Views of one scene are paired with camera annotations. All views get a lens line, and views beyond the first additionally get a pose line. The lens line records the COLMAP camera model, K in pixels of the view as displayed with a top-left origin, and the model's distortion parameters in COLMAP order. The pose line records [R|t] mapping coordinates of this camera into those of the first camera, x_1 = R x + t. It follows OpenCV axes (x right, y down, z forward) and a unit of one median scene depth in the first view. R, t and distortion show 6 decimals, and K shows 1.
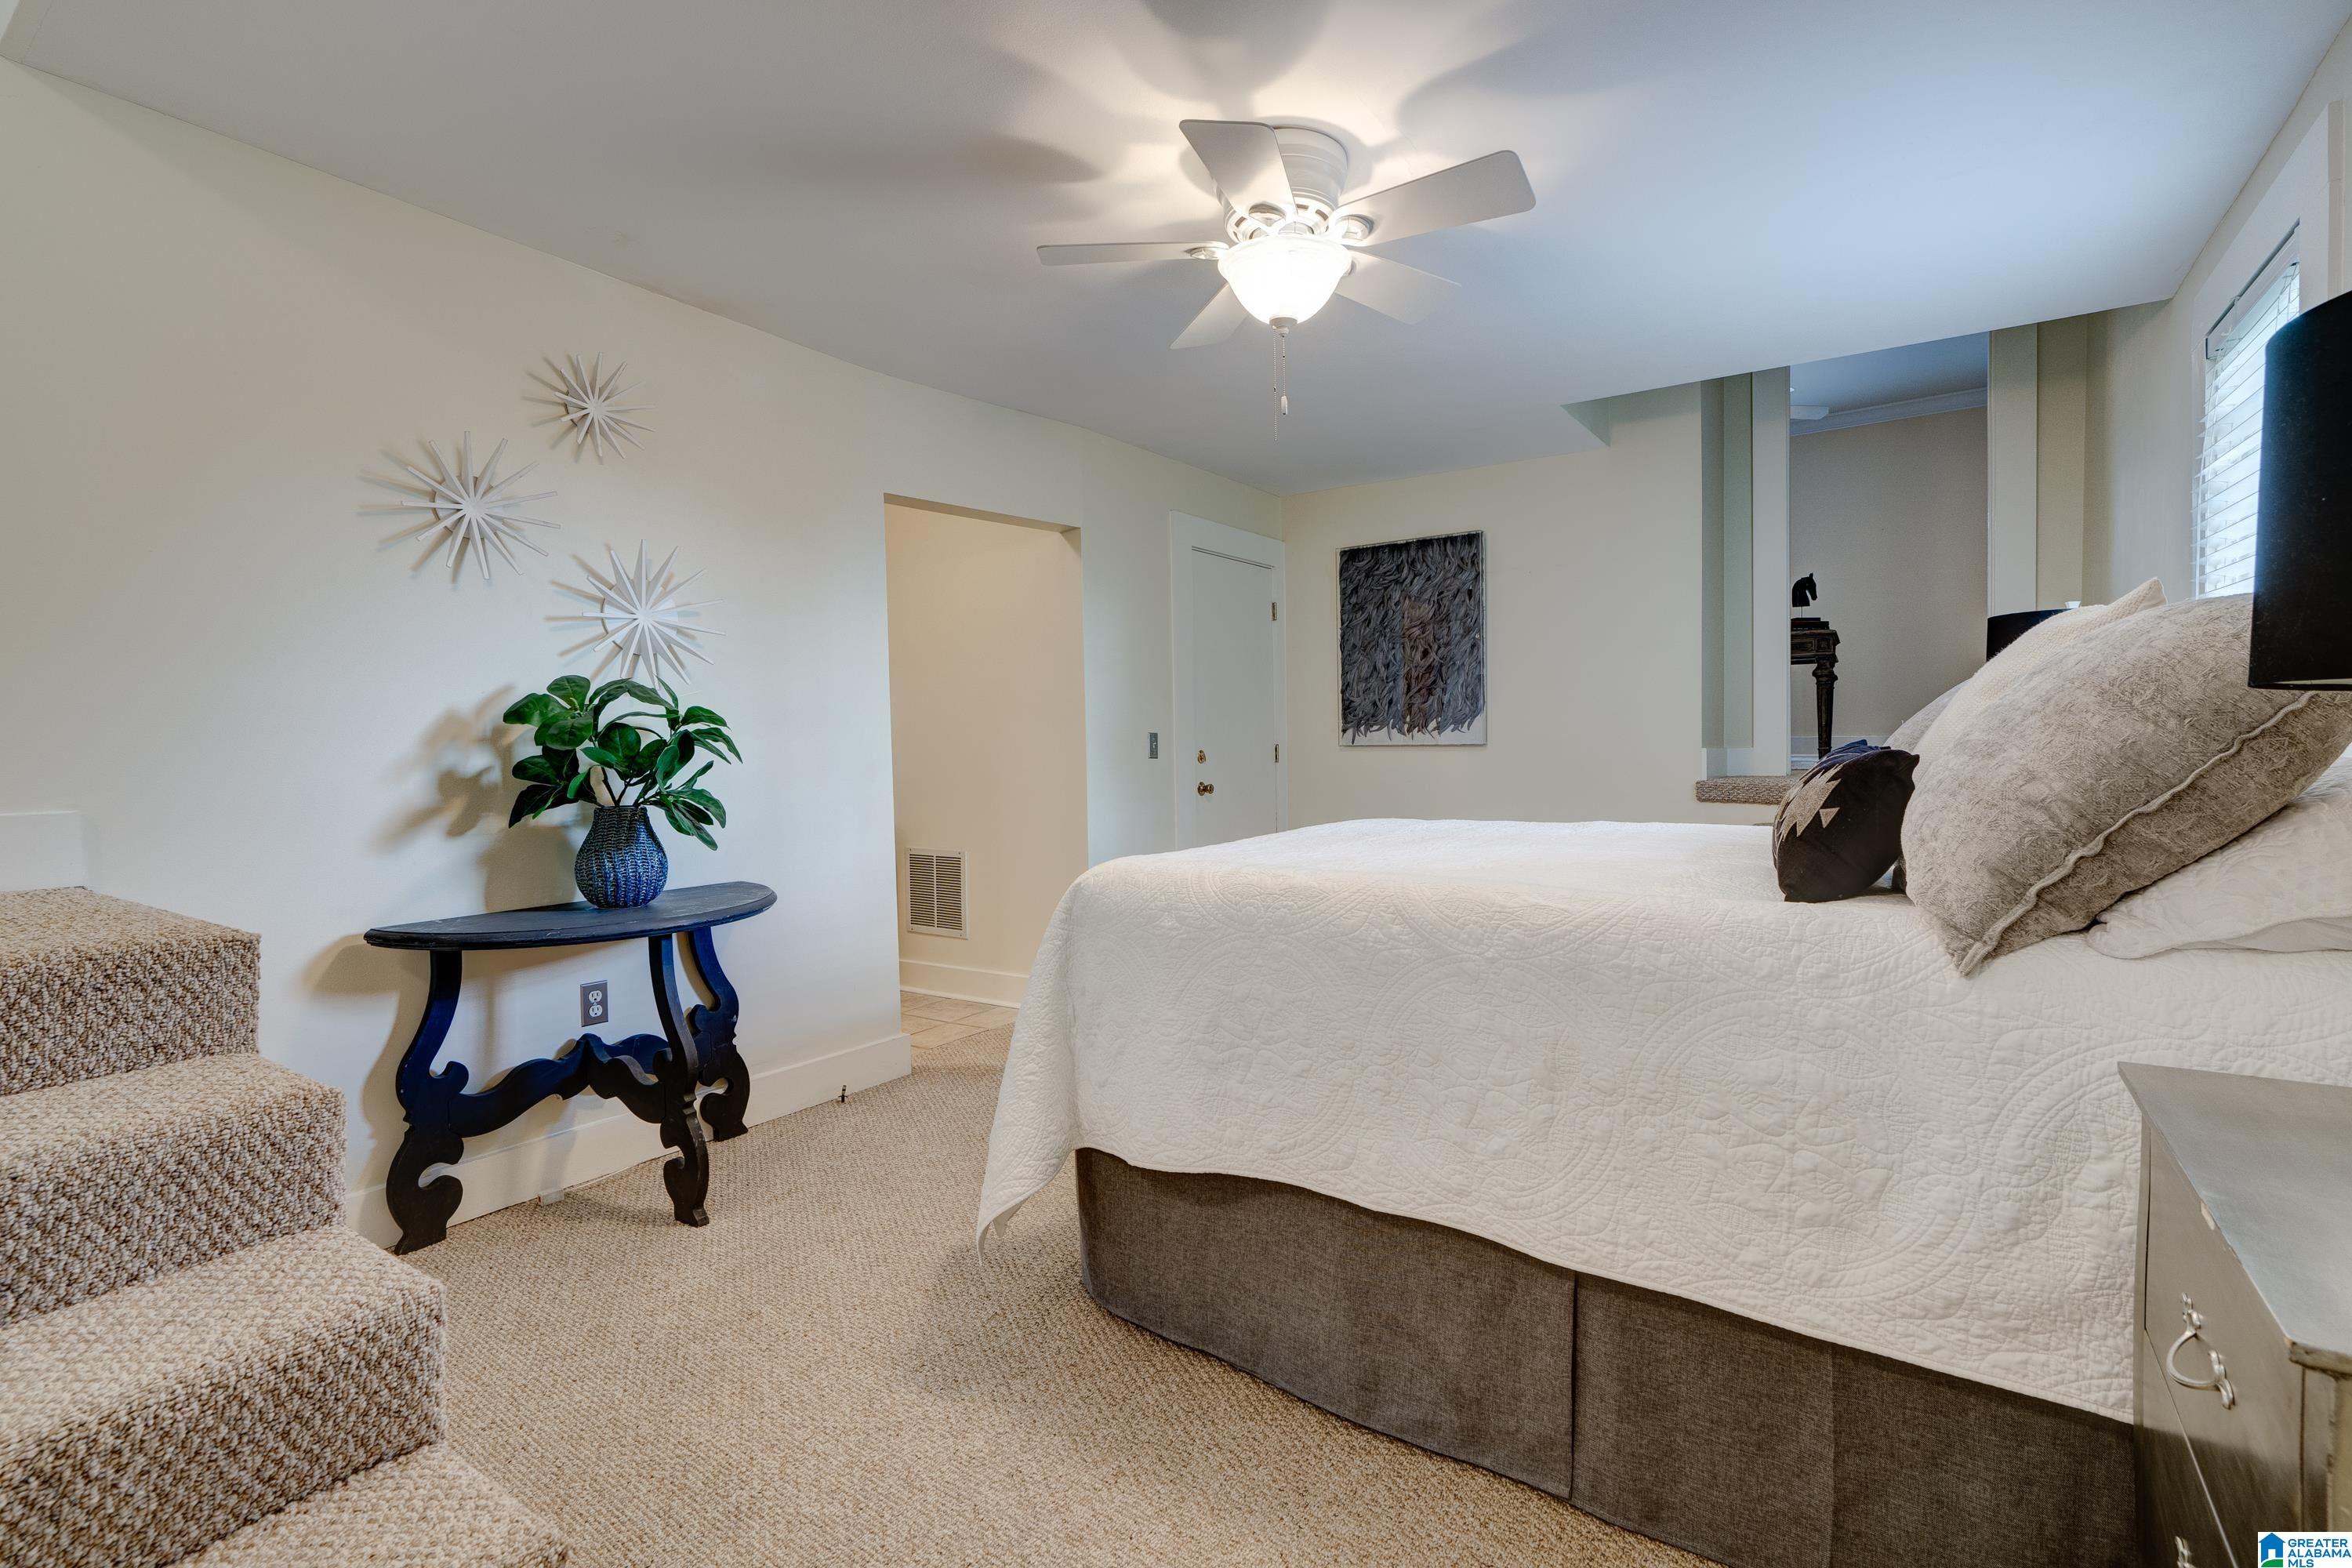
lens RADIAL K [[1069.9, 0, 1178.1], [0, 1069.9, 782.2], [0, 0, 1]] dist [-0.010394, -0.001265]
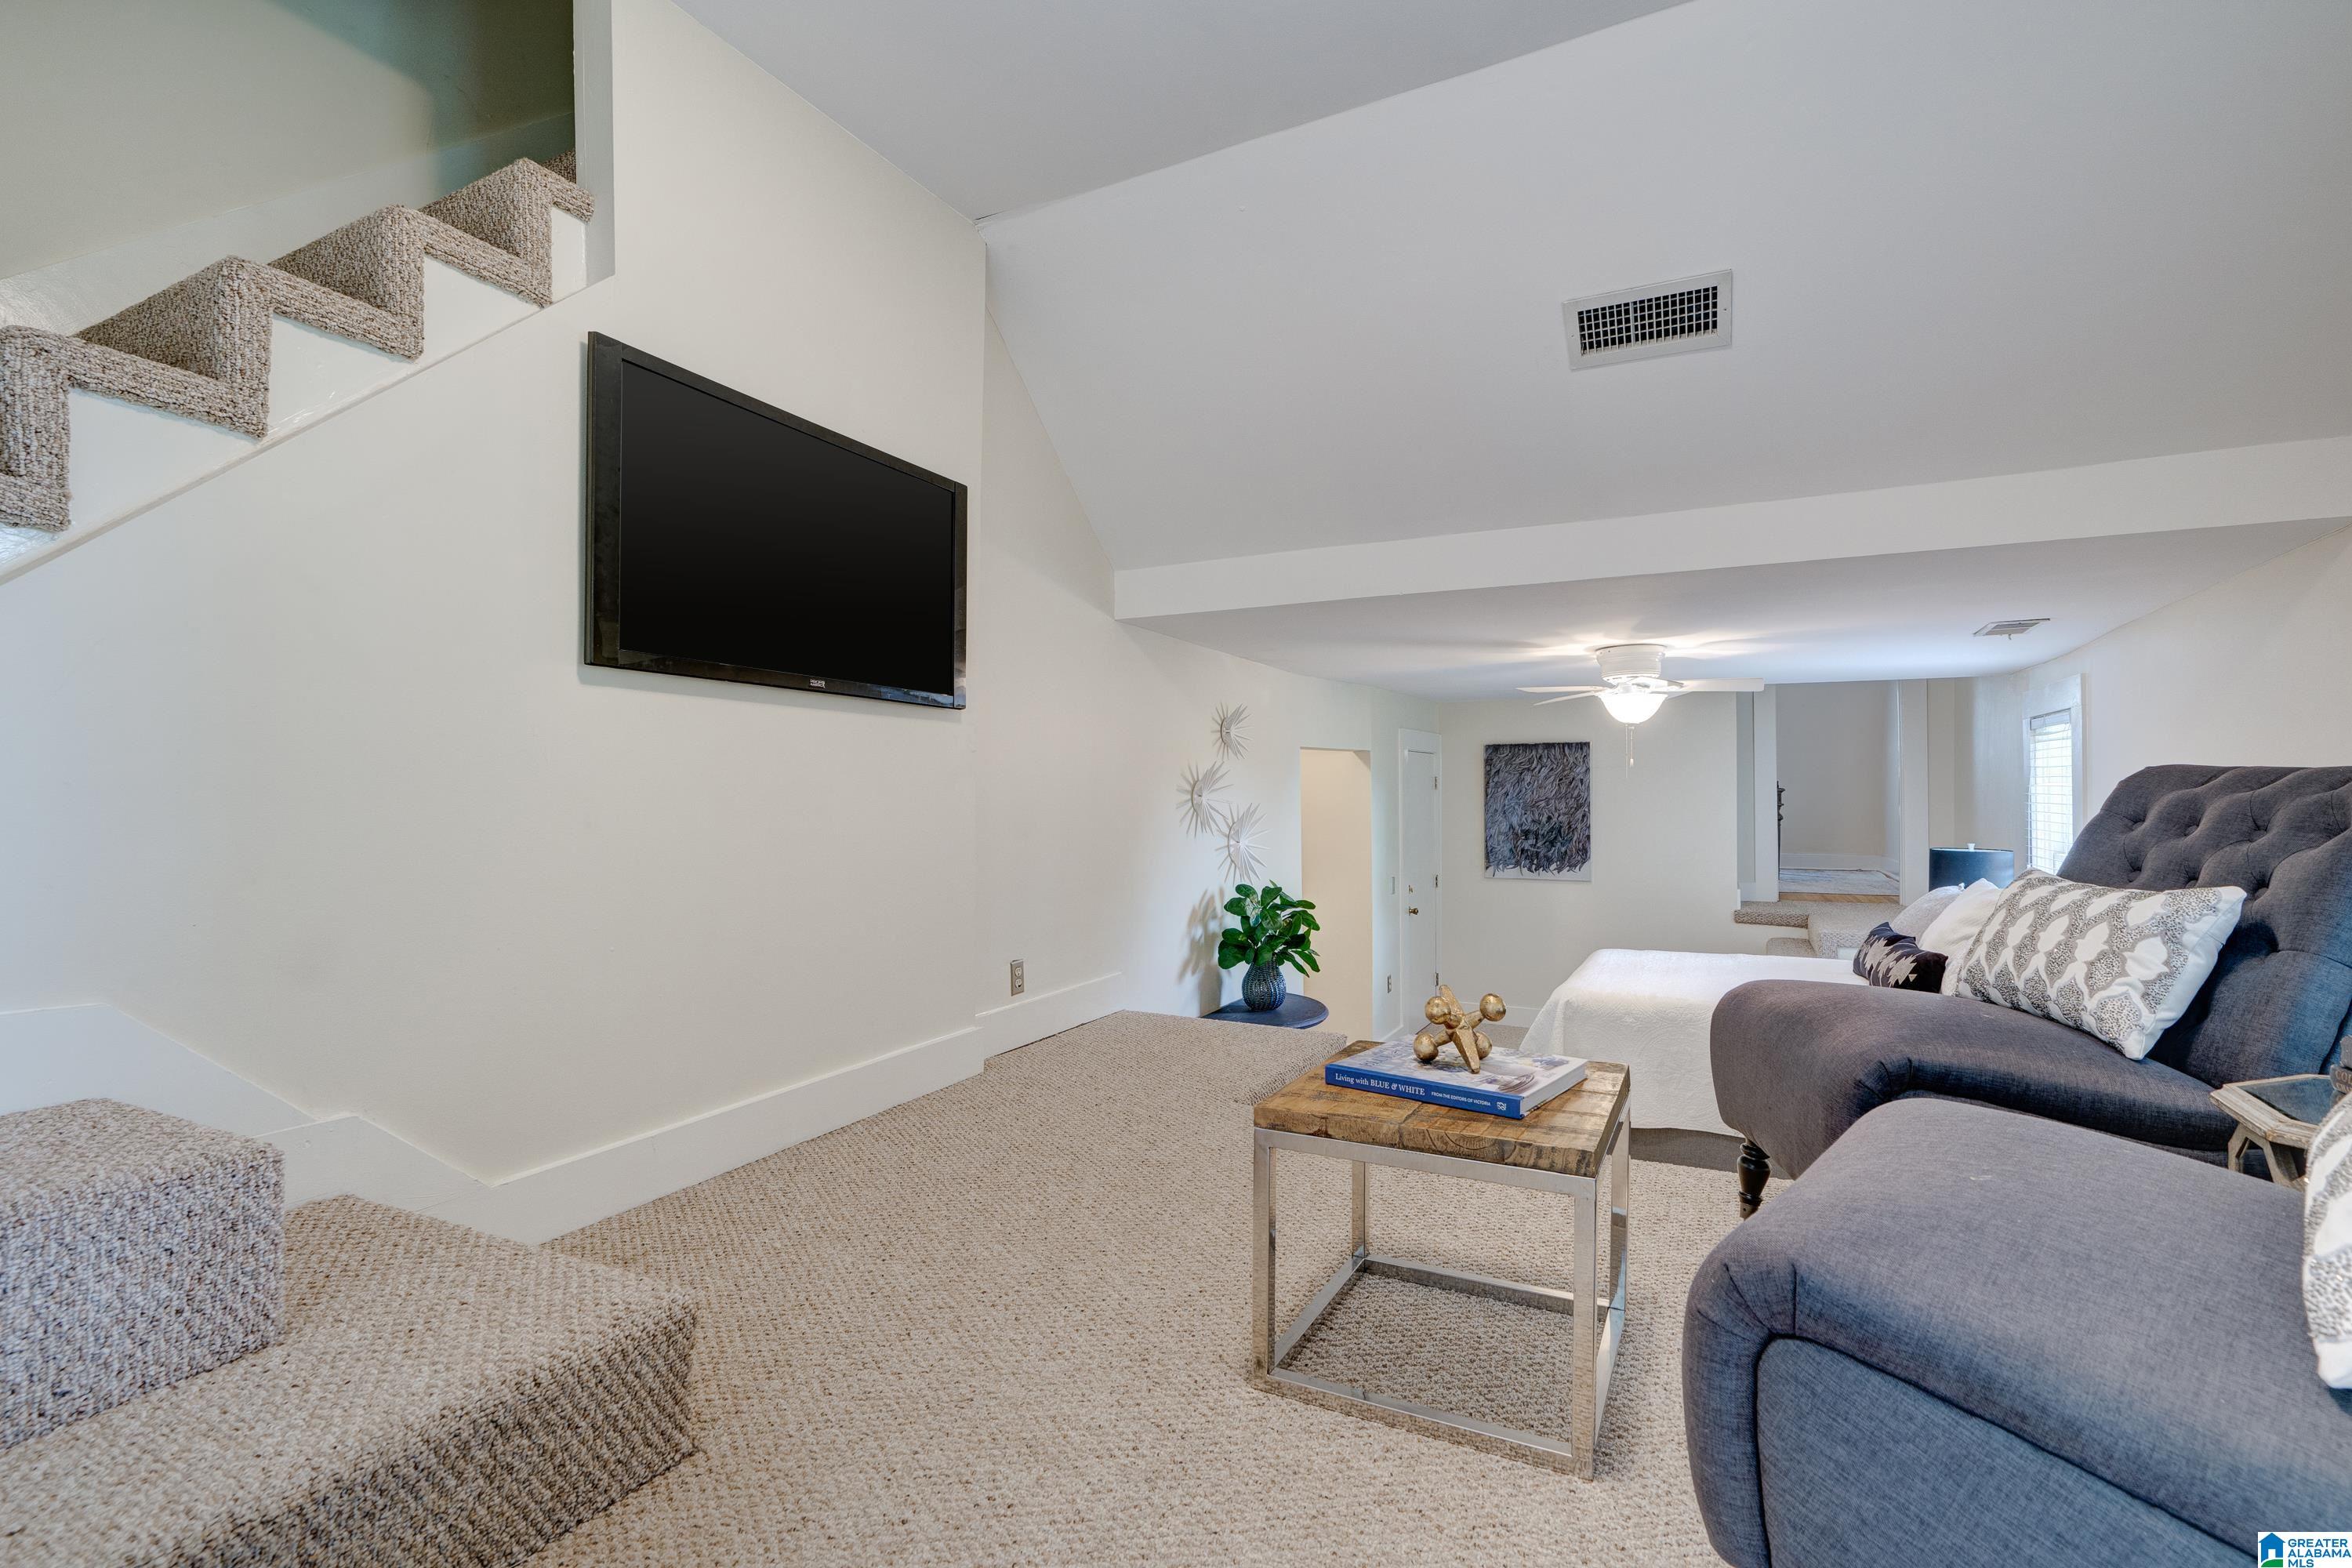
lens RADIAL K [[1069.9, 0, 1171.9], [0, 1069.9, 801.4], [0, 0, 1]] dist [-0.010394, -0.001265]
pose [[0.994454, 0.010588, 0.104636, -0.449230], [-0.007246, 0.999453, -0.032270, -0.092869], [-0.104921, 0.031333, 0.993987, -0.428973]]
